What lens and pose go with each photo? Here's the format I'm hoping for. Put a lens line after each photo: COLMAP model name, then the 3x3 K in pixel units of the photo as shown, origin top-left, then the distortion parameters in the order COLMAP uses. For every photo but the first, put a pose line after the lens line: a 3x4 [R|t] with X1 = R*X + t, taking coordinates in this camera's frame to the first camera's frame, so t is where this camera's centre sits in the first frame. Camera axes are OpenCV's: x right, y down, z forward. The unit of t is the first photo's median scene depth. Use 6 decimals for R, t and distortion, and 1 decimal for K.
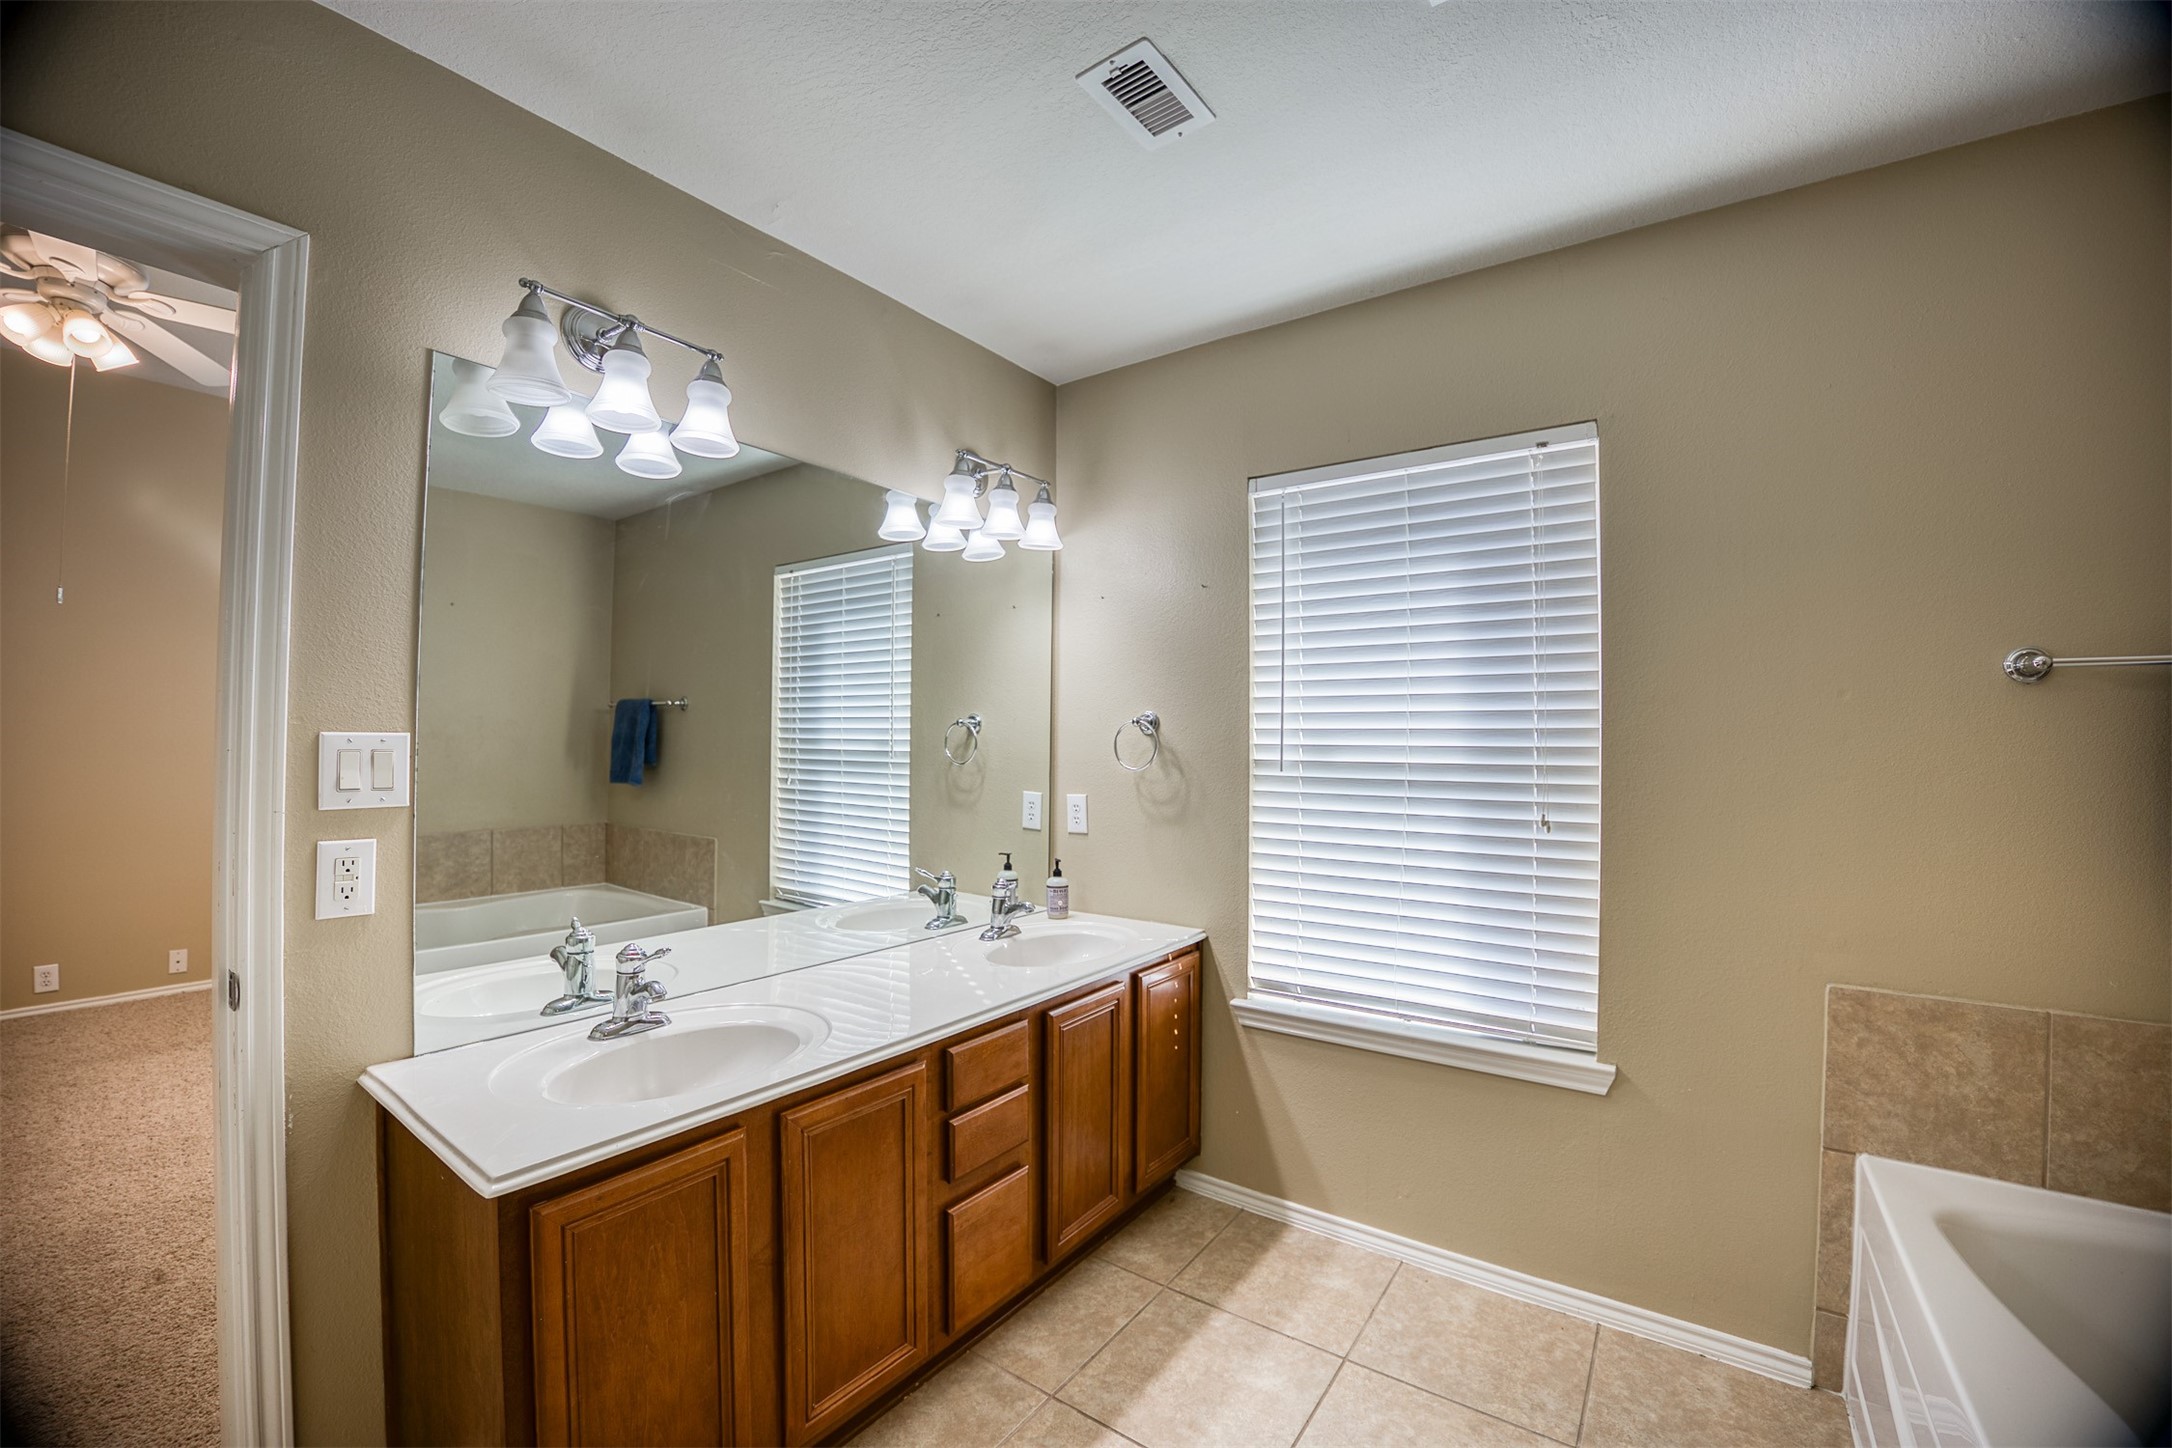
lens RADIAL K [[904.1, 0, 1087.9], [0, 904.1, 722.0], [0, 0, 1]] dist [-0.071898, 0.011795]
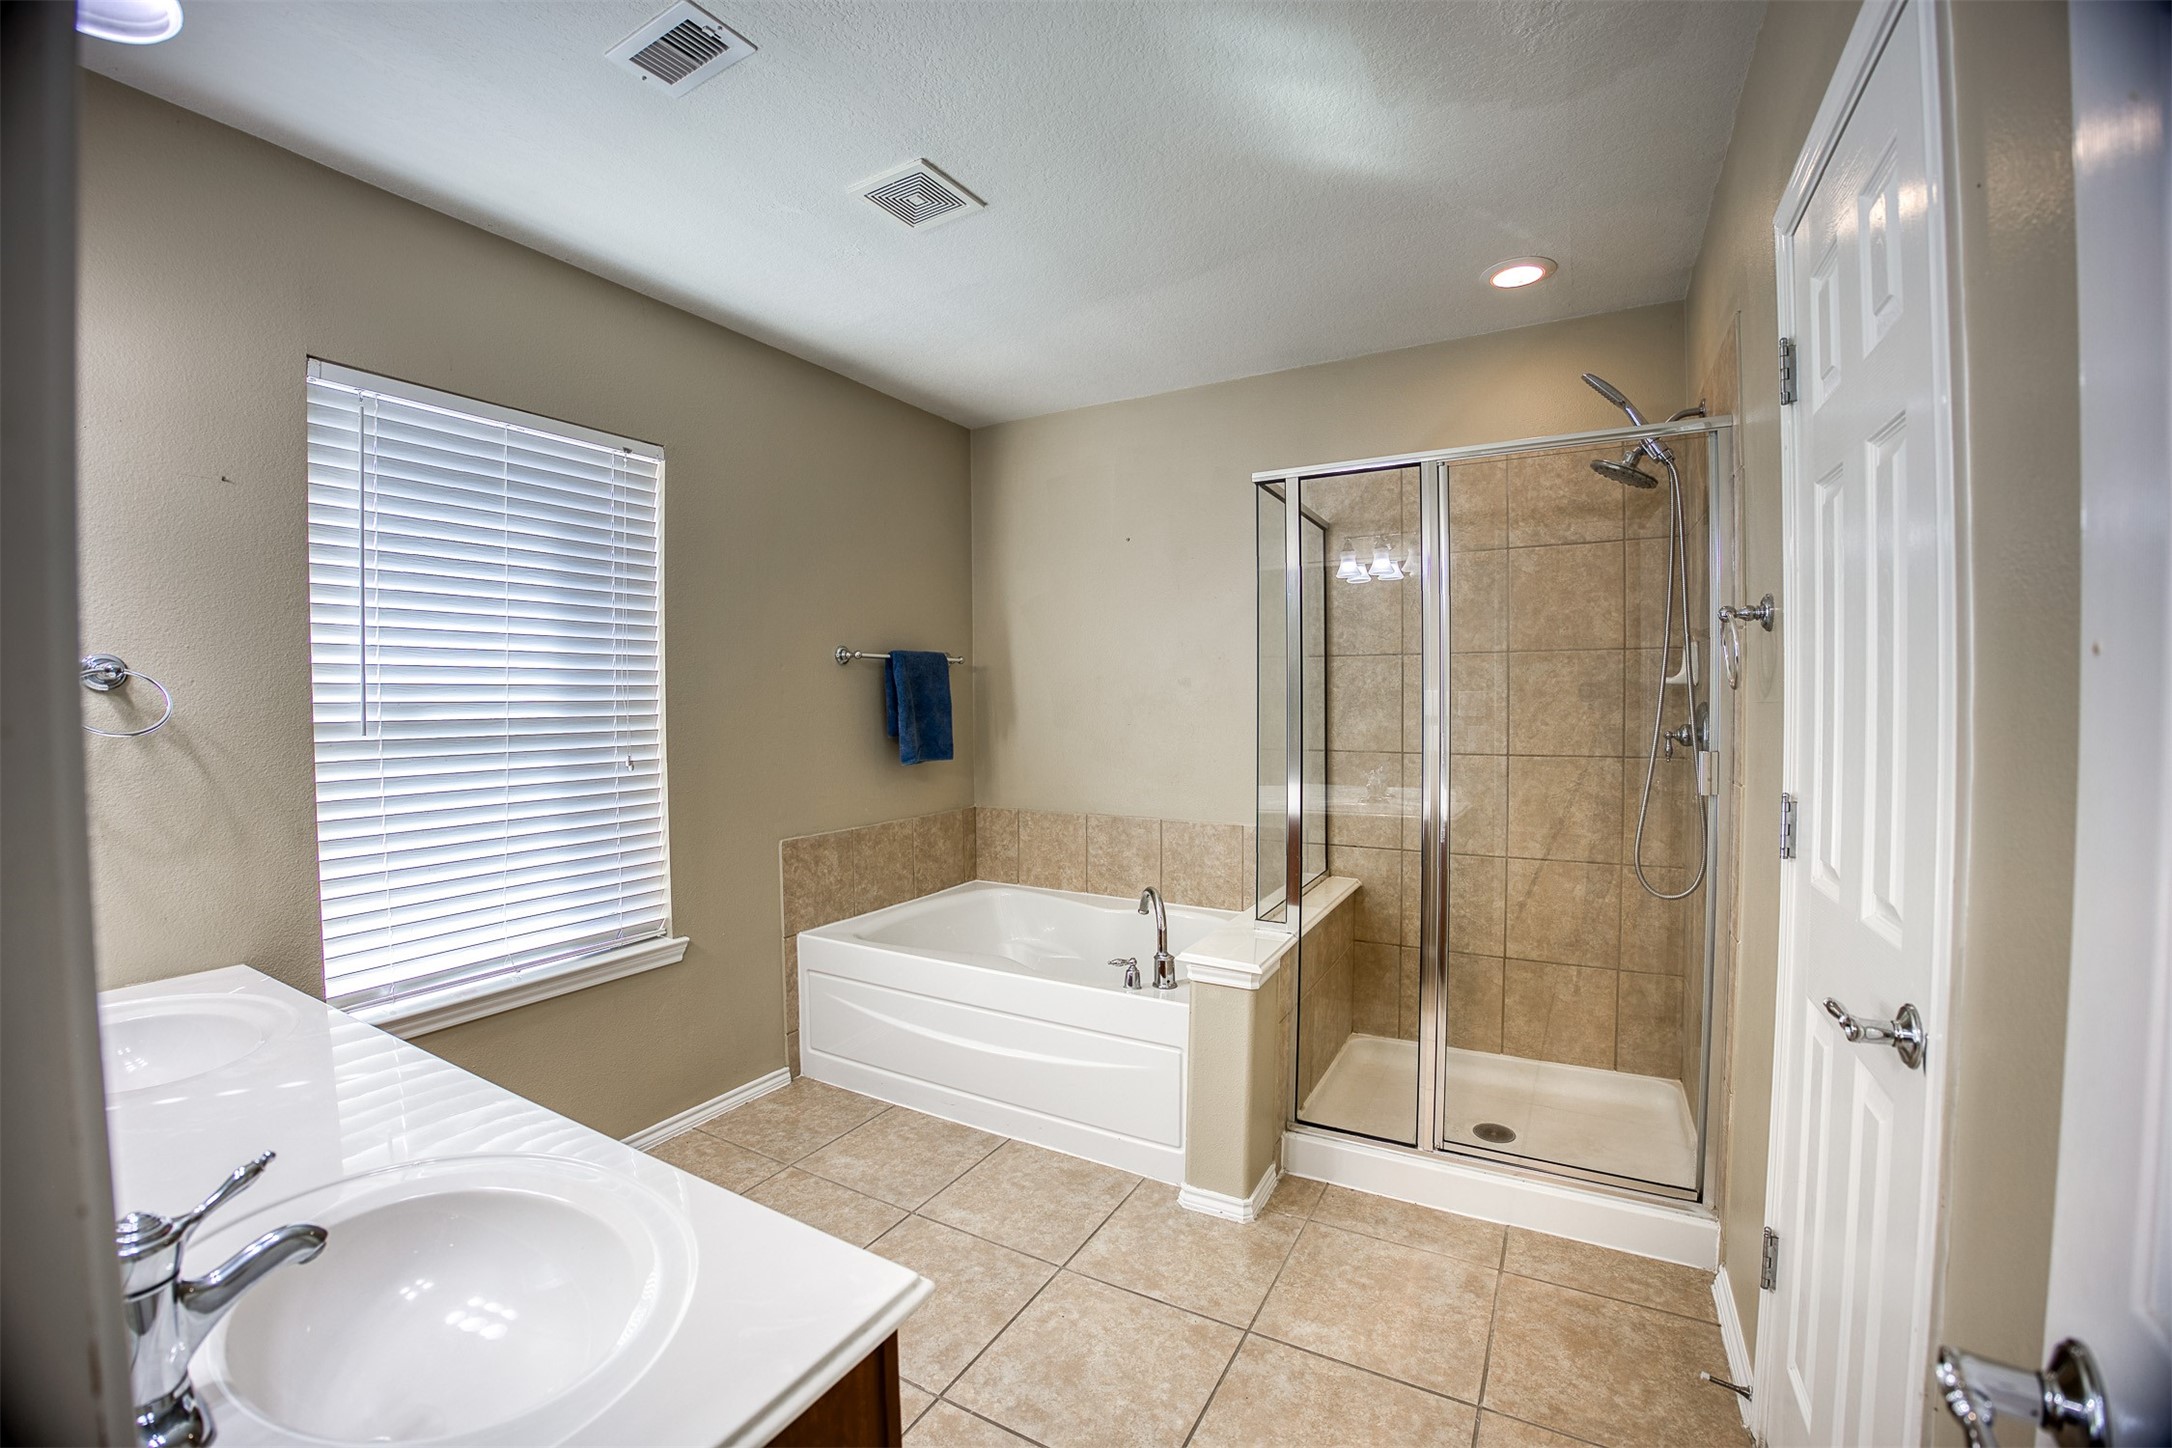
lens RADIAL K [[904.1, 0, 1074.9], [0, 904.1, 710.5], [0, 0, 1]] dist [-0.071898, 0.011795]
pose [[-0.129682, -0.021791, 0.991316, -0.764484], [-0.017083, 0.999659, 0.019740, 0.006960], [-0.991409, -0.014374, -0.130010, 0.541665]]
